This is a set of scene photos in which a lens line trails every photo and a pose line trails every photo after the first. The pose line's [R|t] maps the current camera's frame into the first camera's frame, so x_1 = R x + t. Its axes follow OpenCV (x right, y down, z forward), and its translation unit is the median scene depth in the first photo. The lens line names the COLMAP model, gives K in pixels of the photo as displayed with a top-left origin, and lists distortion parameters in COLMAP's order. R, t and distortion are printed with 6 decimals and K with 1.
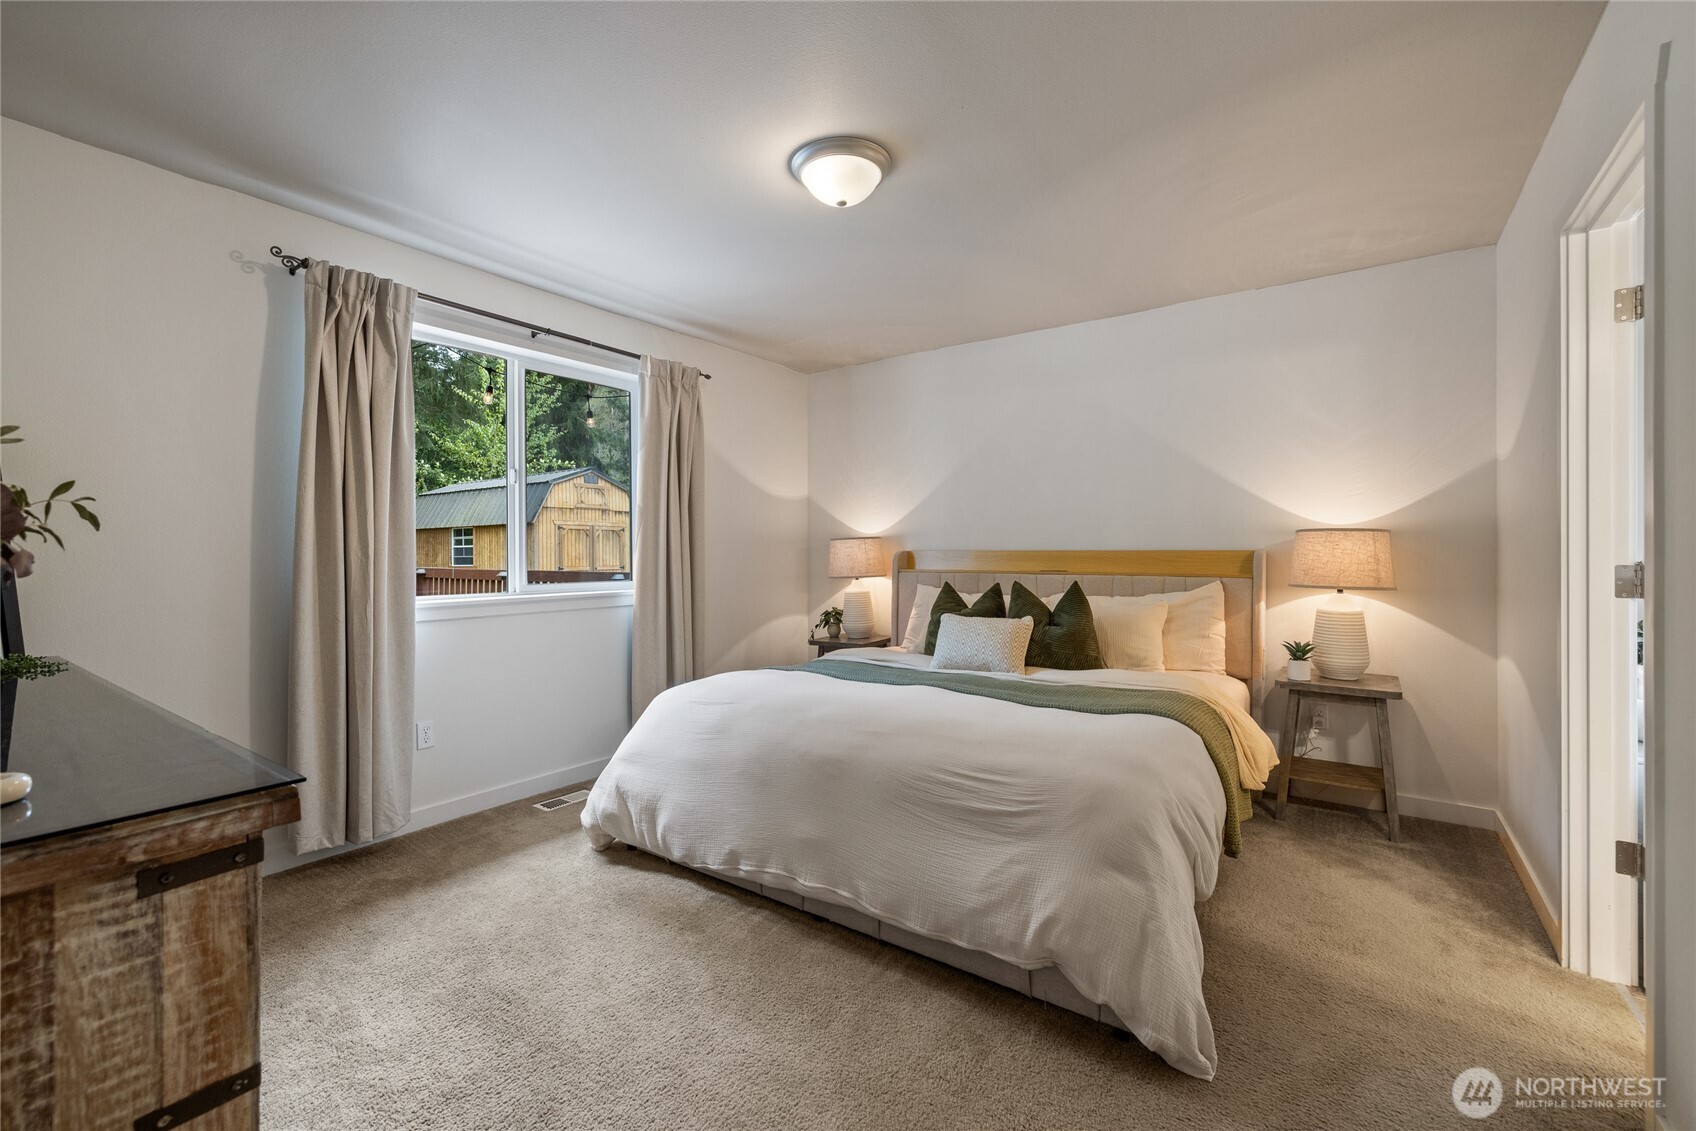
lens RADIAL K [[733.6, 0, 840.7], [0, 733.6, 556.5], [0, 0, 1]] dist [-0.008432, -0.000697]
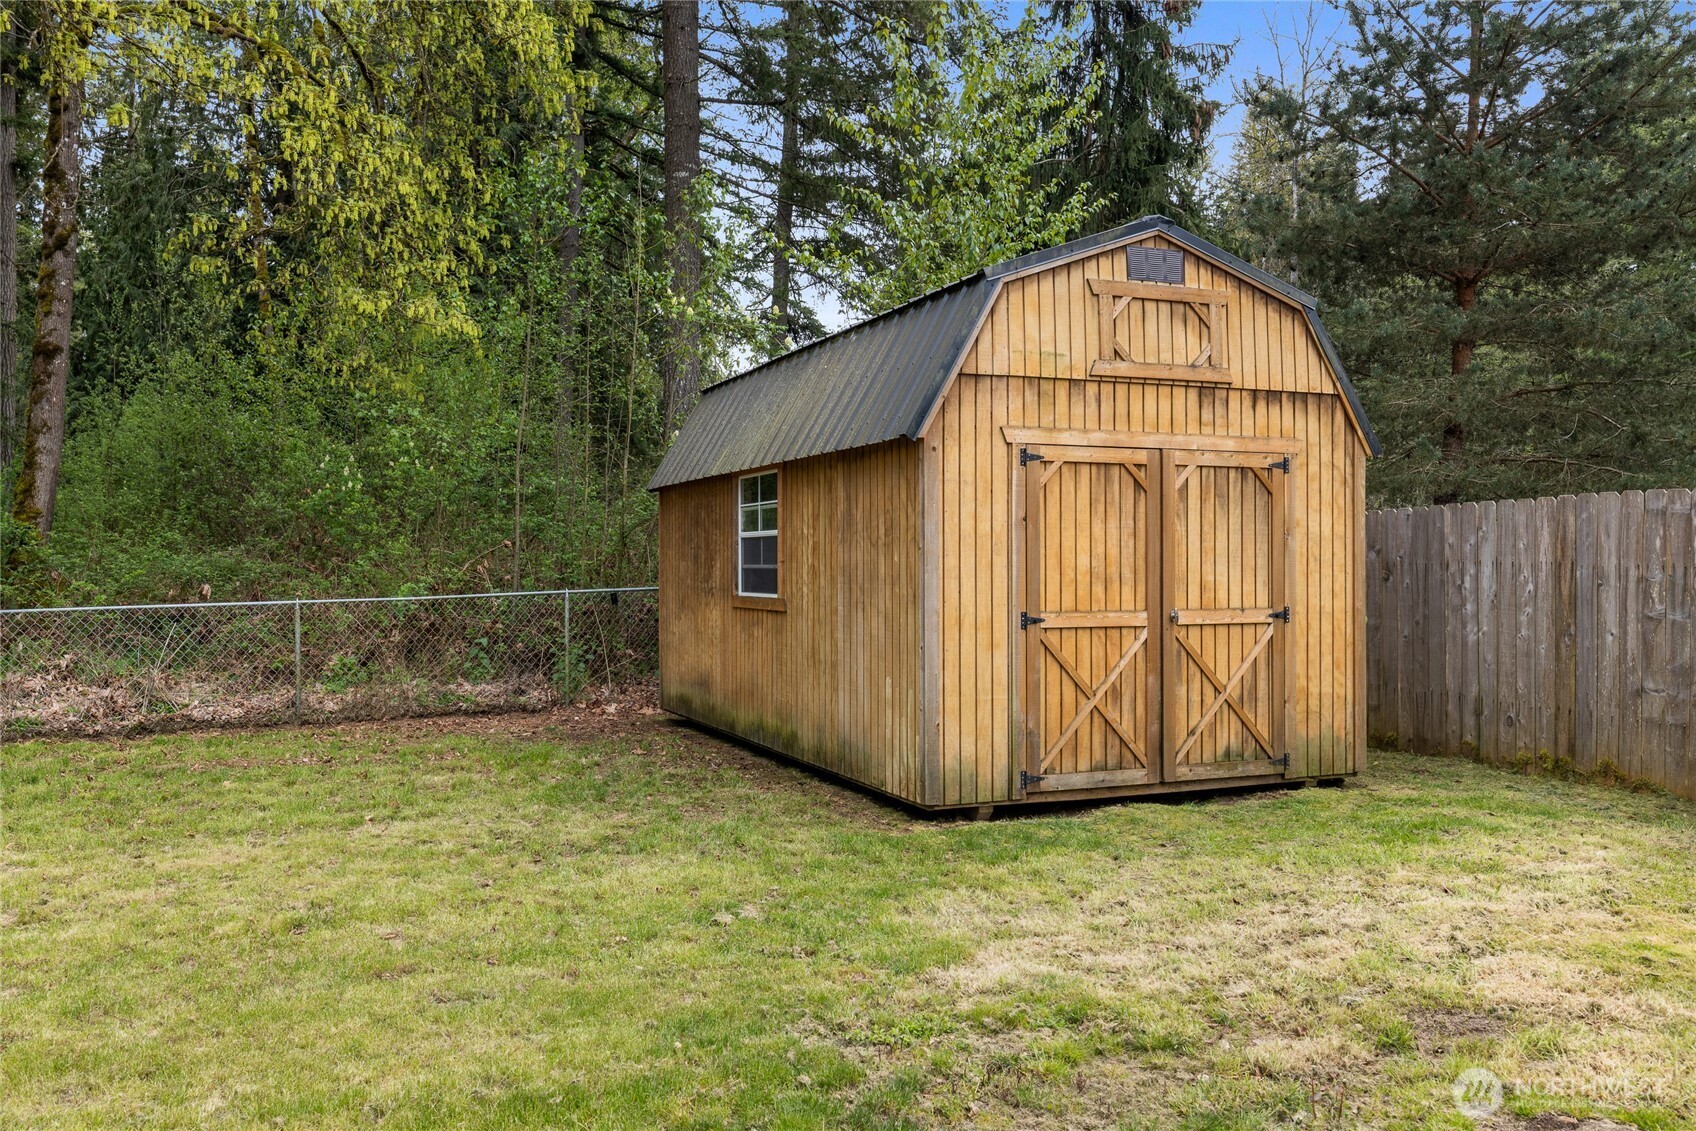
lens RADIAL K [[1350.9, 0, 845.3], [0, 1350.9, 560.6], [0, 0, 1]] dist [0.009079, 0.000996]
pose [[0.824655, 0.006280, -0.565601, -0.165574], [-0.004146, 0.999979, 0.005058, -0.005604], [0.565621, -0.001826, 0.824664, 0.557169]]
